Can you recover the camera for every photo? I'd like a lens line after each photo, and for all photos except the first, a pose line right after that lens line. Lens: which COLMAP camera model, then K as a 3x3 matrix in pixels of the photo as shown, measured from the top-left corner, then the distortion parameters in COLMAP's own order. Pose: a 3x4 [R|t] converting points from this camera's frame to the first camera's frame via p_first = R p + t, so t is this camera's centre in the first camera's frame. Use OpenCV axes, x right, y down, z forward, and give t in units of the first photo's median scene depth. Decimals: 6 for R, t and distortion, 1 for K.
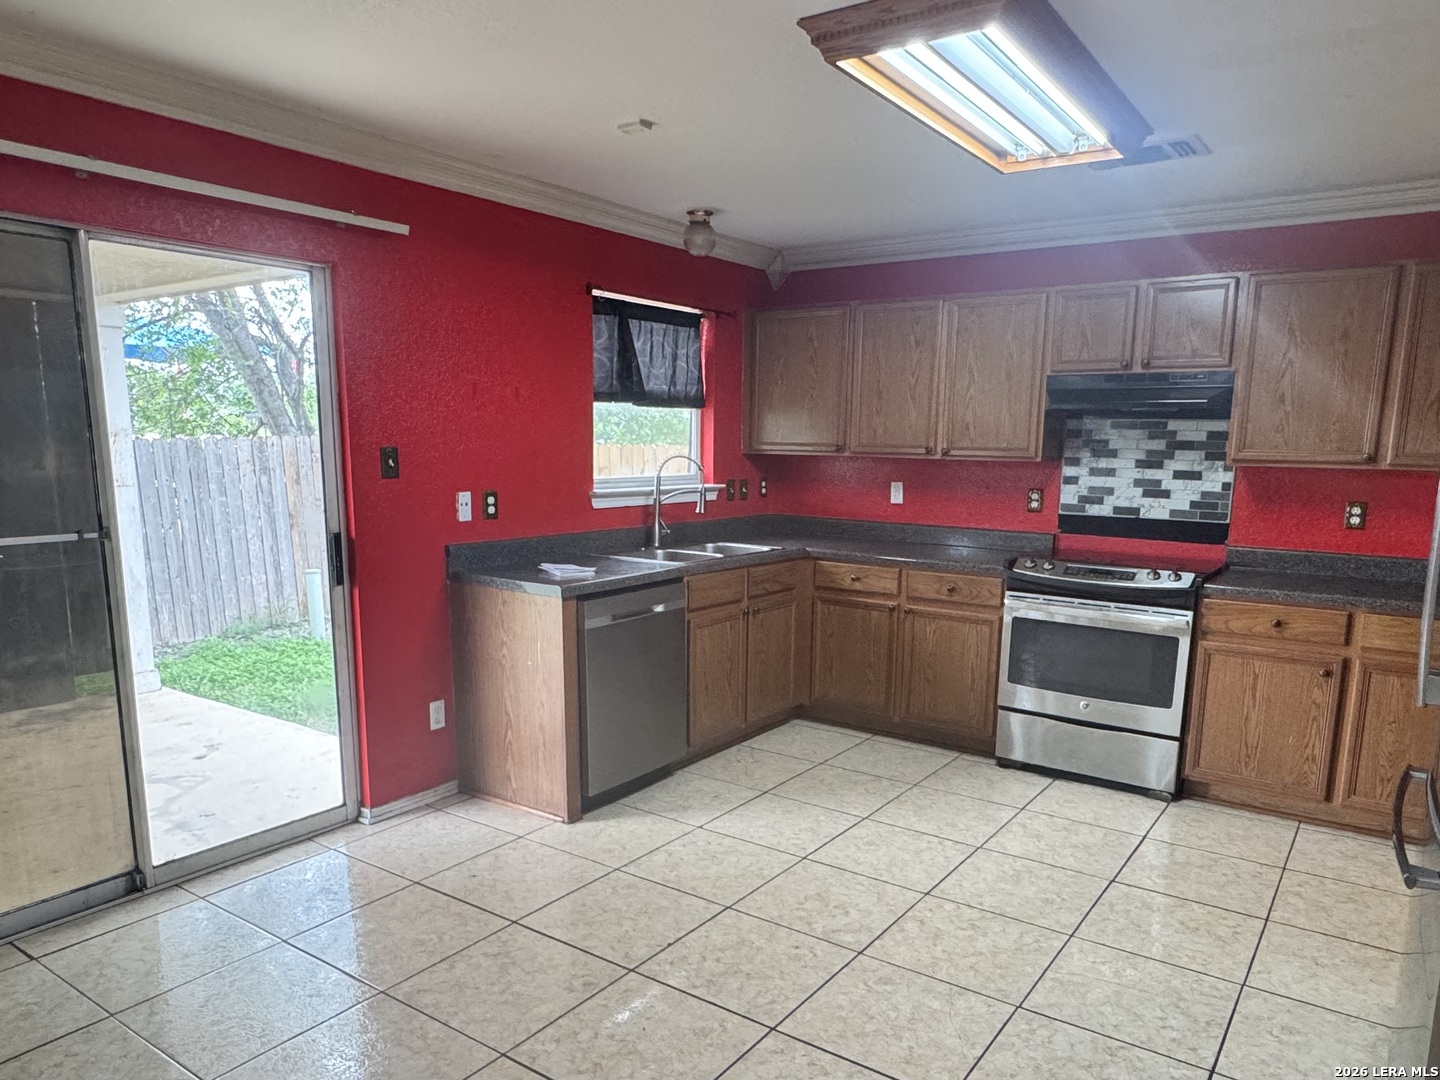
lens RADIAL K [[994.7, 0, 720.6], [0, 994.7, 610.1], [0, 0, 1]] dist [-0.000835, 0.000792]
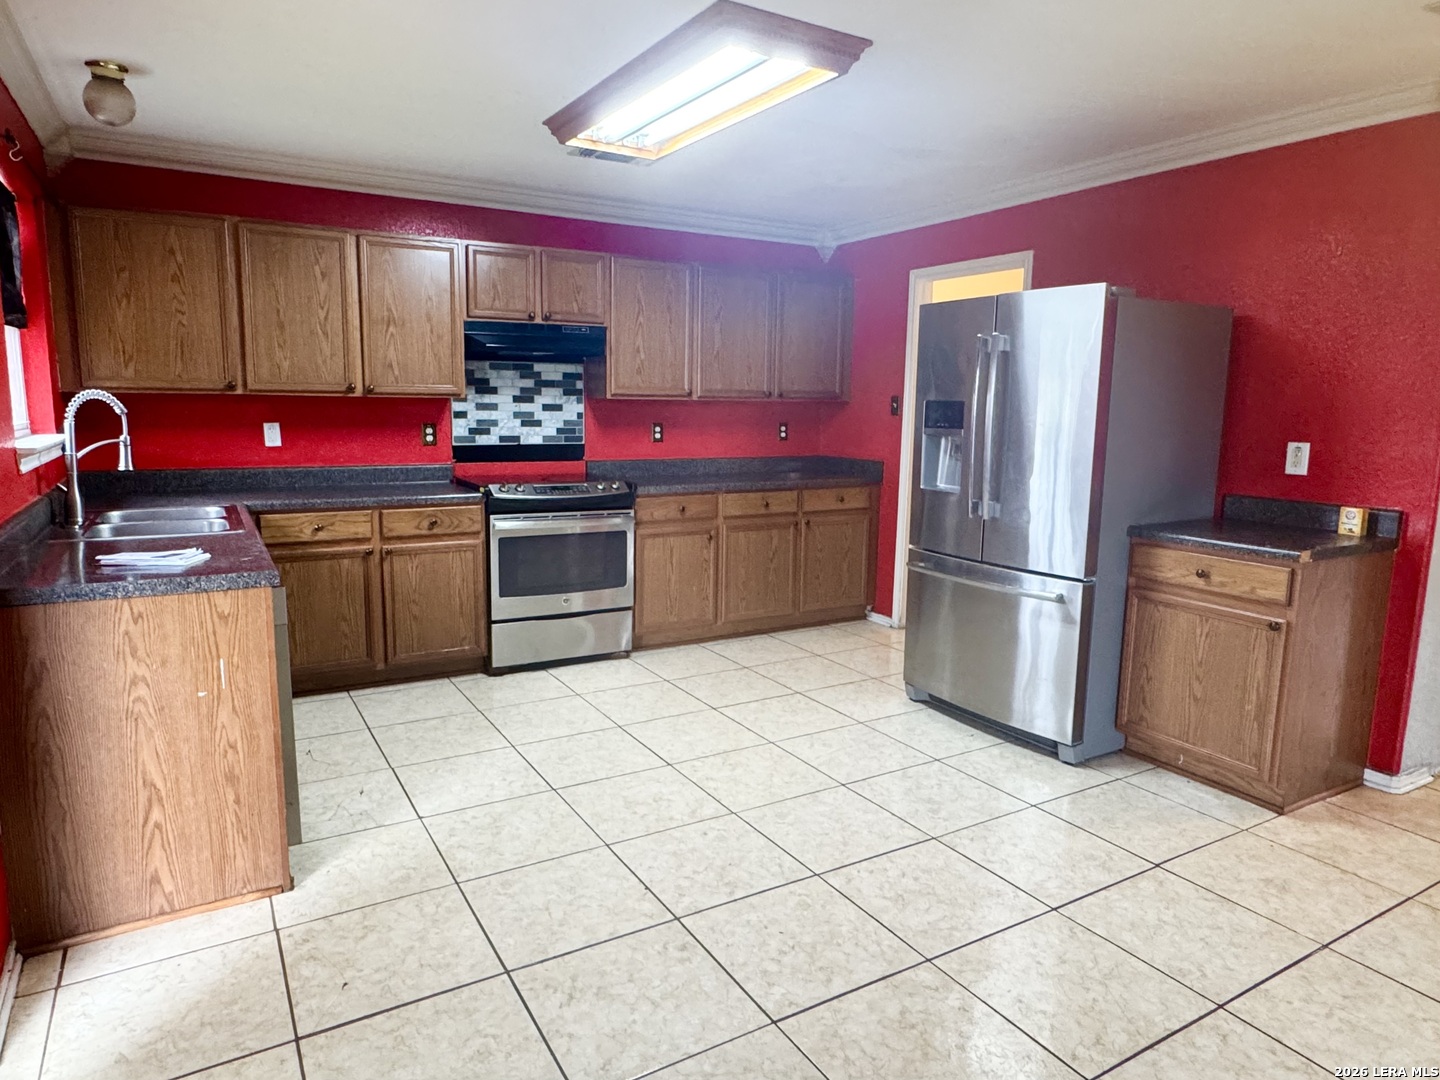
lens RADIAL K [[913.1, 0, 720.0], [0, 913.1, 540.0], [0, 0, 1]] dist [-0.002811, 0.000184]
pose [[0.407519, -0.147723, 0.901169, -0.502046], [0.149014, 0.984360, 0.093974, -0.047978], [-0.900957, 0.095990, 0.423158, 0.338466]]
